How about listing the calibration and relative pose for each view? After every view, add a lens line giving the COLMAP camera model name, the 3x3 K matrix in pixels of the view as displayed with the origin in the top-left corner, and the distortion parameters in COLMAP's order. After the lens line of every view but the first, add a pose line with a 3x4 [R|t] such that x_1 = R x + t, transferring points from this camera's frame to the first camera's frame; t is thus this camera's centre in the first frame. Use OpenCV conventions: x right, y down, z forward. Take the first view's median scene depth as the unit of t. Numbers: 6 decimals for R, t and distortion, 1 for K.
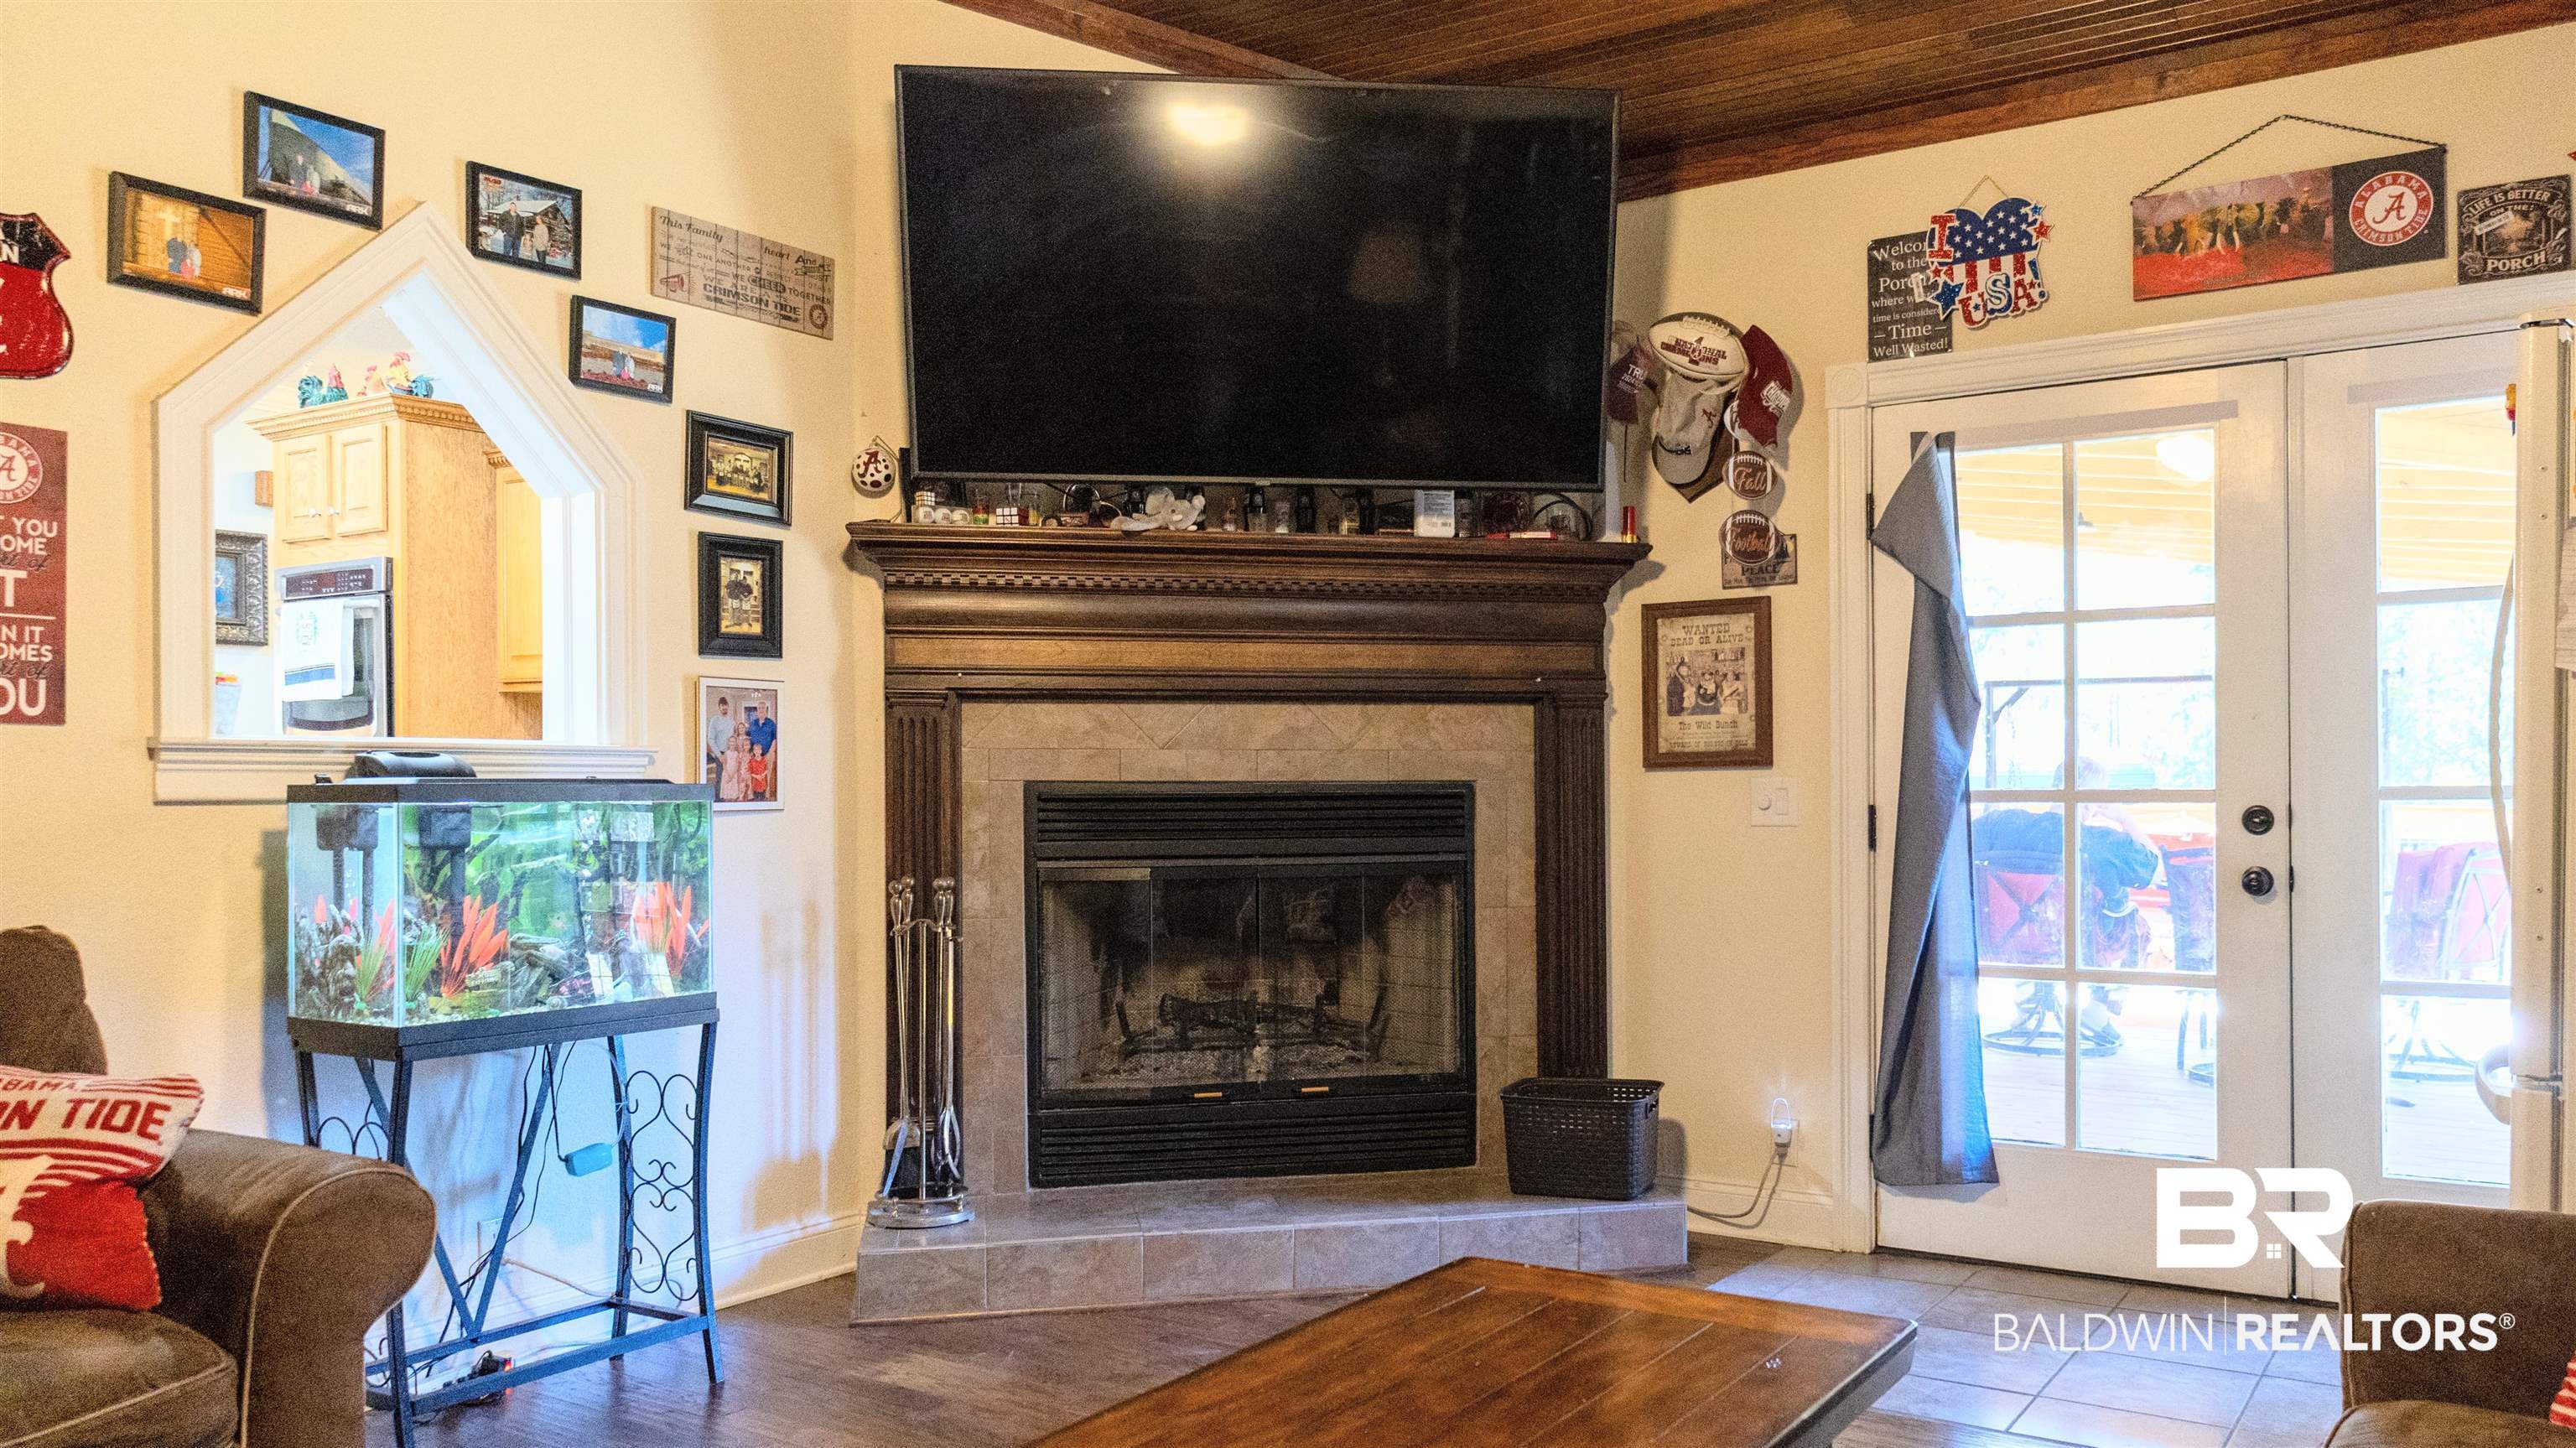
lens RADIAL K [[1973.0, 0, 1482.7], [0, 1973.0, 761.9], [0, 0, 1]] dist [0.033681, 0.004954]
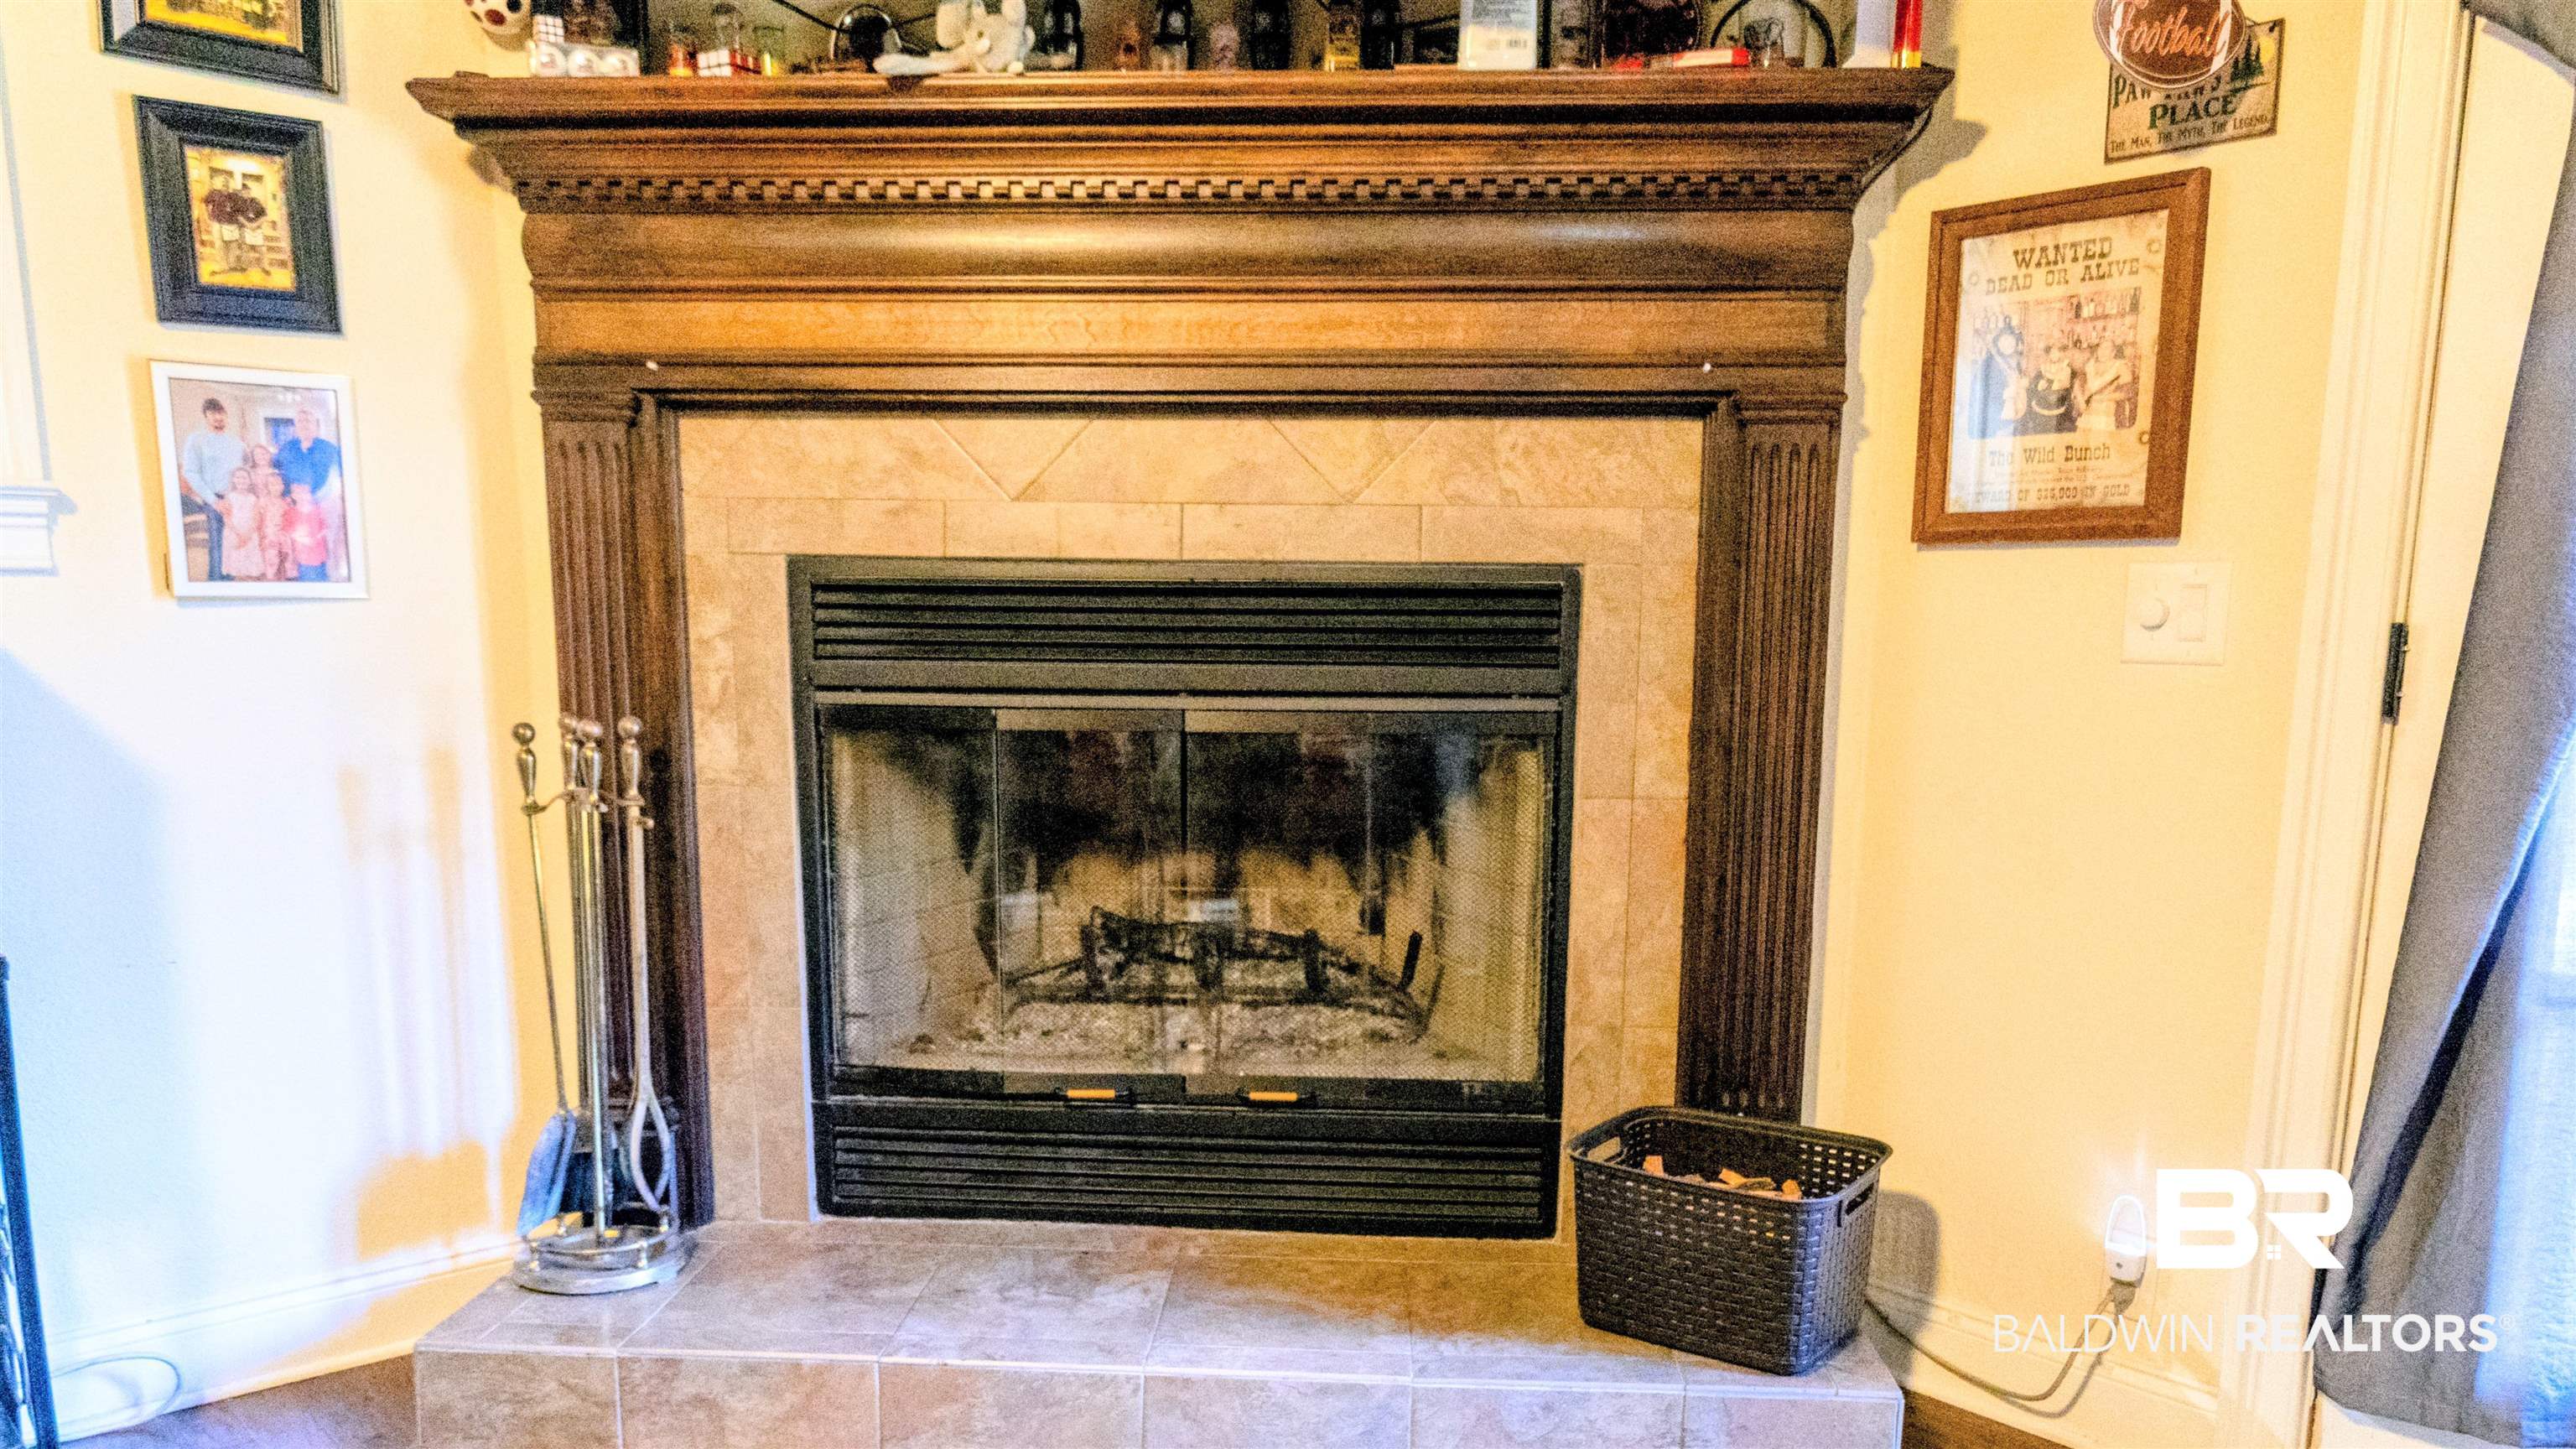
lens RADIAL K [[1871.6, 0, 1313.9], [0, 1871.6, 935.7], [0, 0, 1]] dist [-0.007819, 0.007534]
pose [[0.950965, 0.069330, -0.301427, 0.093067], [-0.010198, 0.981052, 0.193477, 0.011591], [0.309129, -0.180916, 0.933653, 0.505378]]
